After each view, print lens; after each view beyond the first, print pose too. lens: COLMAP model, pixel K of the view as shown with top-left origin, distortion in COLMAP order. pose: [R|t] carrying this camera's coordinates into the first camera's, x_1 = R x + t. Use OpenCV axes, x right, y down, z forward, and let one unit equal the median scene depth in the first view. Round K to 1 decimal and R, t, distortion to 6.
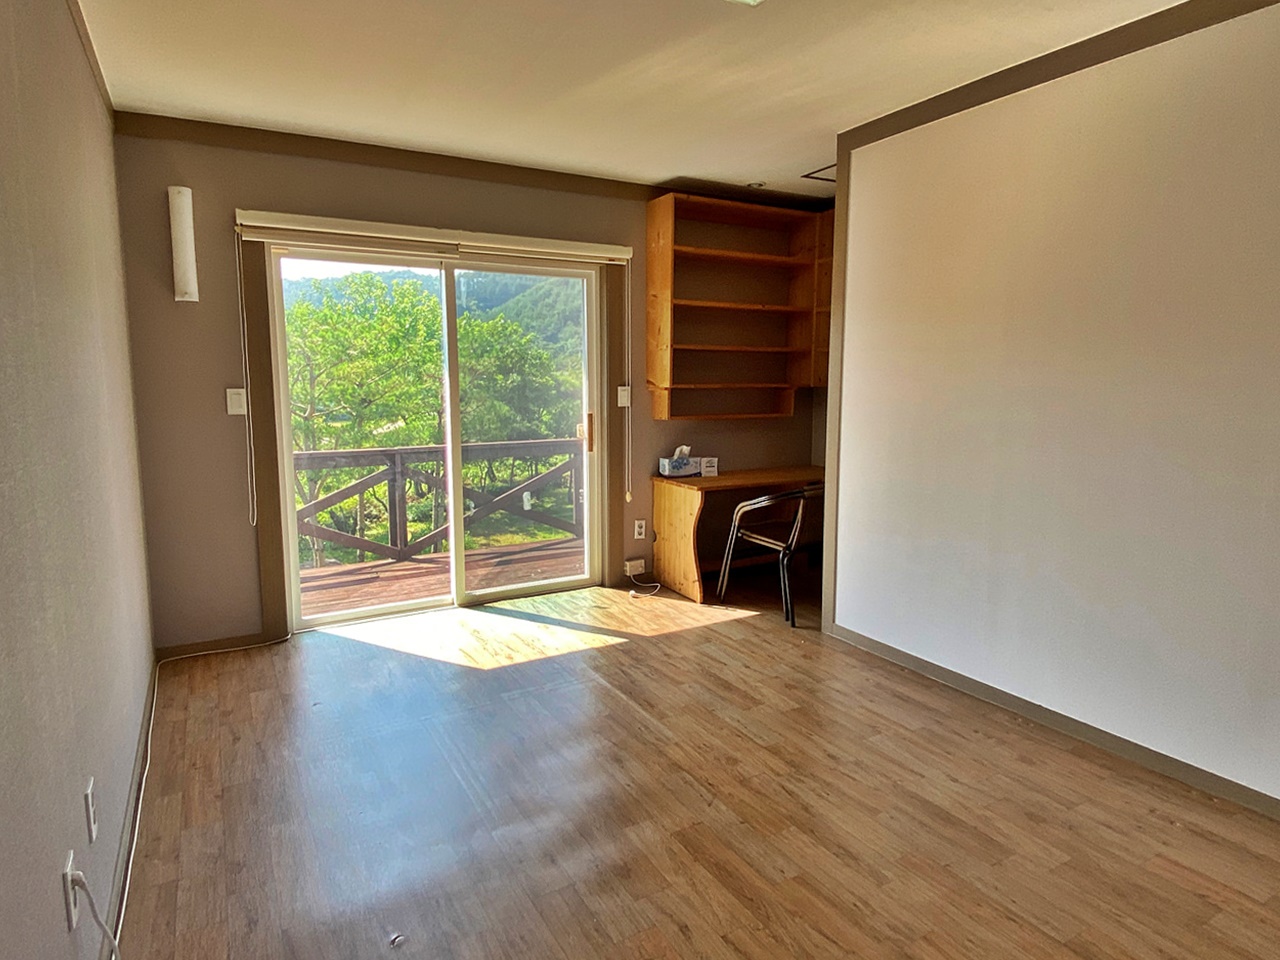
lens RADIAL K [[726.7, 0, 645.7], [0, 726.7, 473.5], [0, 0, 1]] dist [0.090793, -0.095058]
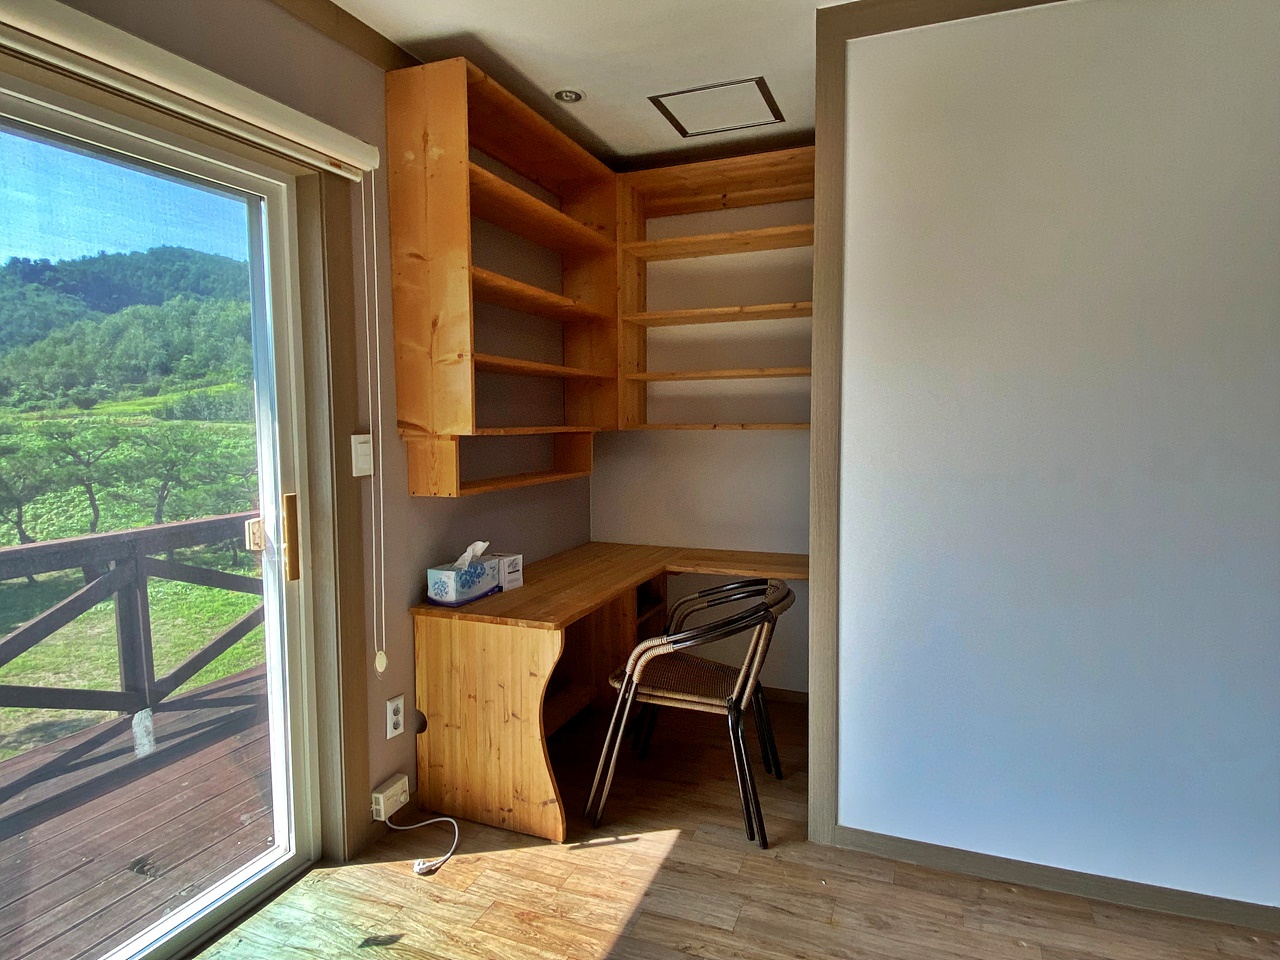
lens RADIAL K [[726.7, 0, 645.7], [0, 726.7, 473.5], [0, 0, 1]] dist [0.090793, -0.095058]
pose [[0.783474, -0.052238, 0.619225, -0.188359], [0.085153, 0.996086, -0.023710, -0.066936], [-0.615562, 0.071305, 0.784856, 0.509262]]
